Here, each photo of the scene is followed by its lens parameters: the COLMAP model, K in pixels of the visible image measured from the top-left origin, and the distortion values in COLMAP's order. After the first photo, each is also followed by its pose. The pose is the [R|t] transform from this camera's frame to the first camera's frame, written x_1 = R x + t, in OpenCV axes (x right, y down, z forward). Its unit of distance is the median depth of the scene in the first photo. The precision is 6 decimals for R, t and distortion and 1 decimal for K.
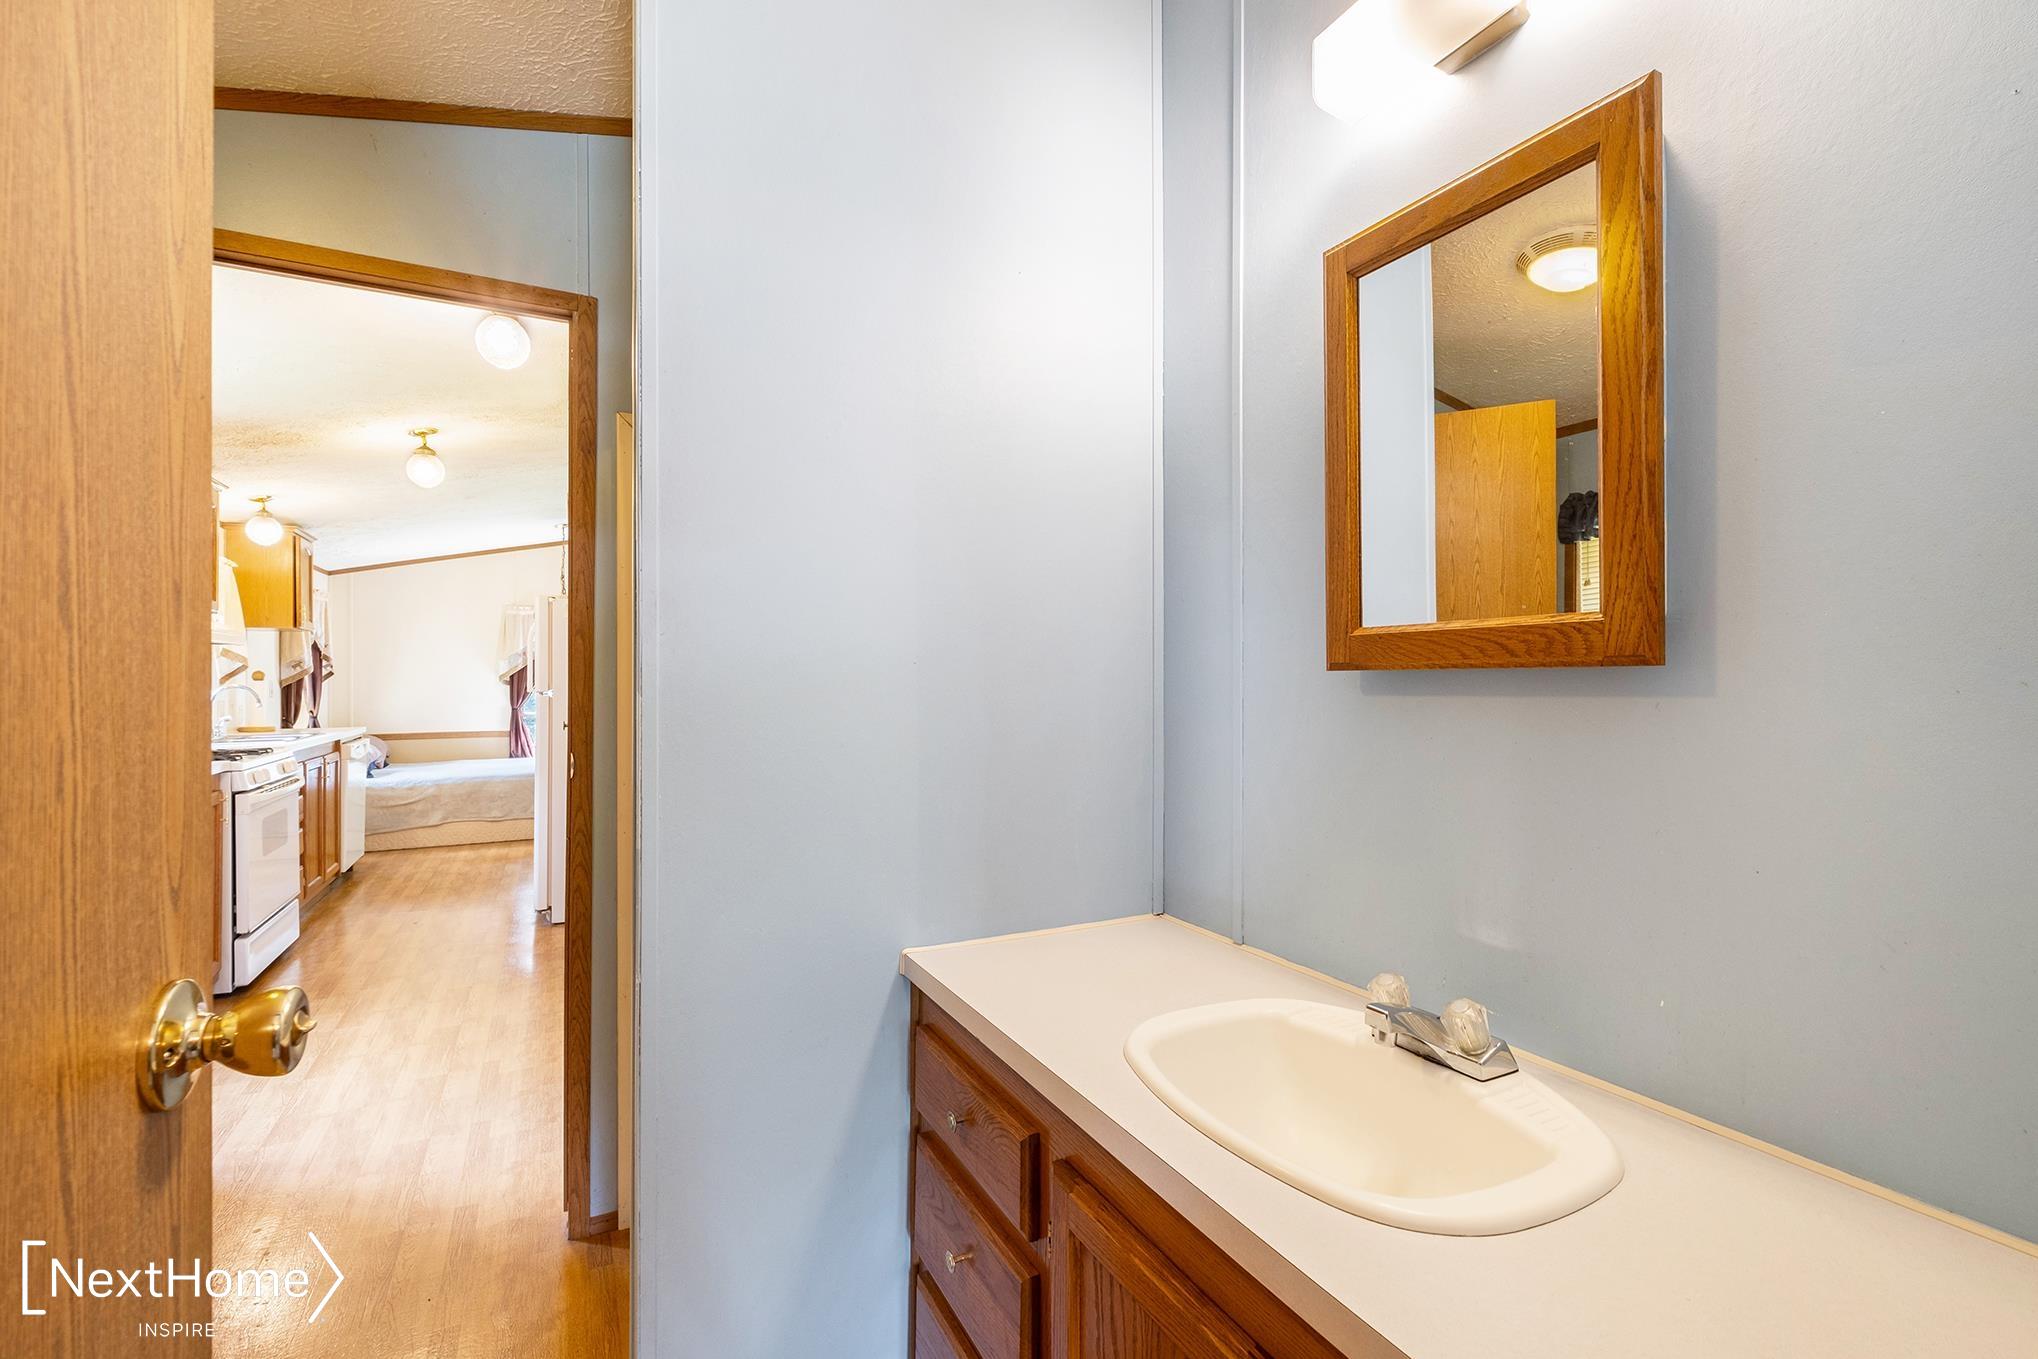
lens RADIAL K [[882.8, 0, 1026.4], [0, 882.8, 662.8], [0, 0, 1]] dist [-0.003138, -0.000727]
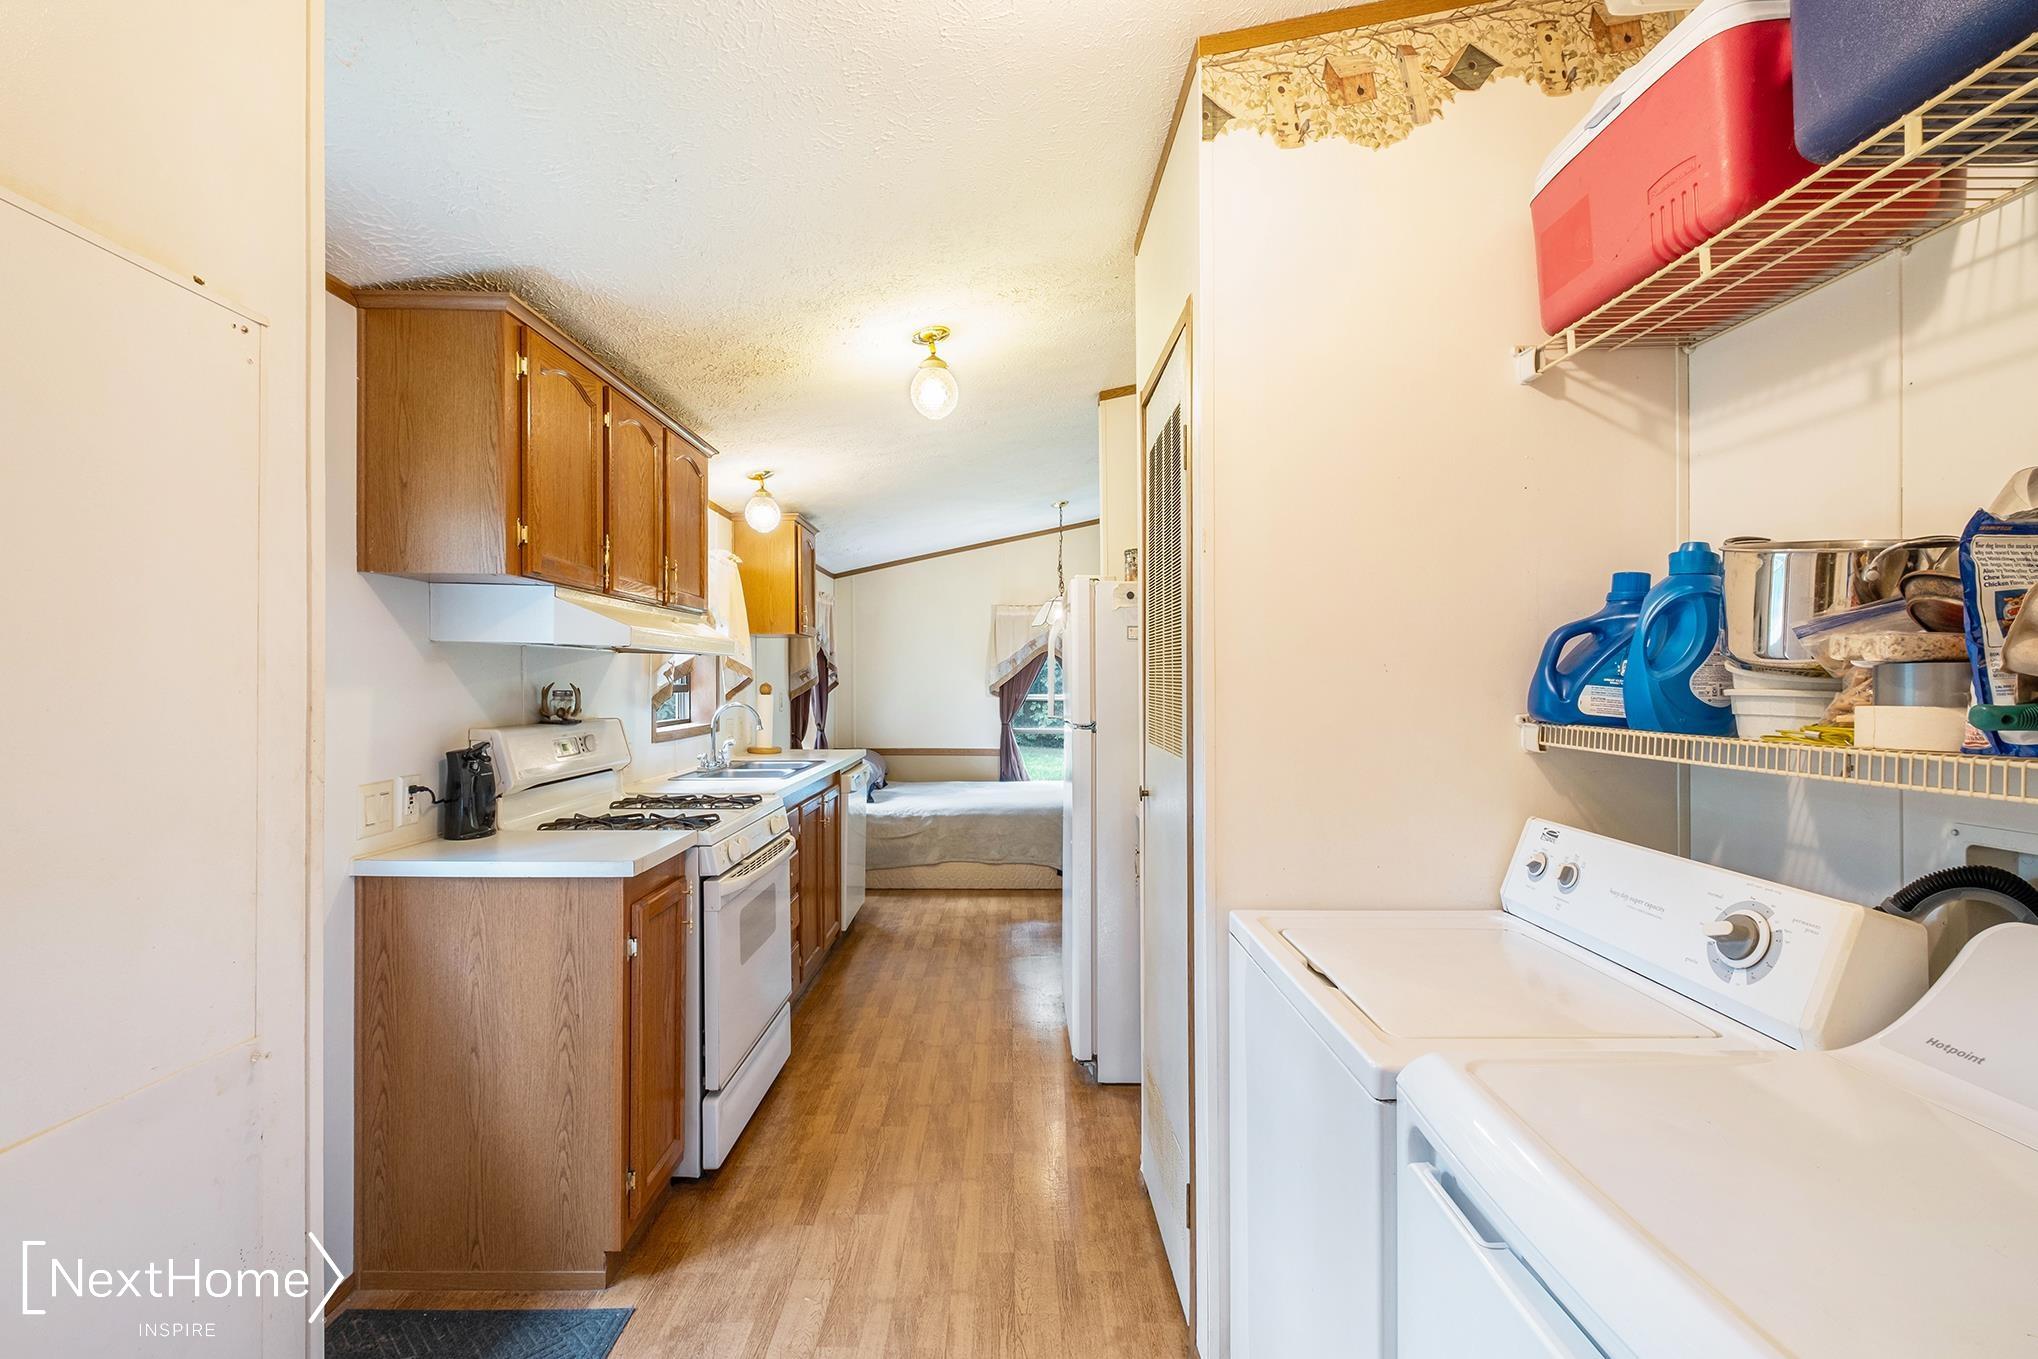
lens RADIAL K [[882.8, 0, 1016.4], [0, 882.8, 675.6], [0, 0, 1]] dist [-0.003138, -0.000727]
pose [[0.888042, 0.004382, -0.459742, -0.228087], [0.001226, 0.999928, 0.011899, -0.008331], [0.459761, -0.011130, 0.887973, 0.309603]]
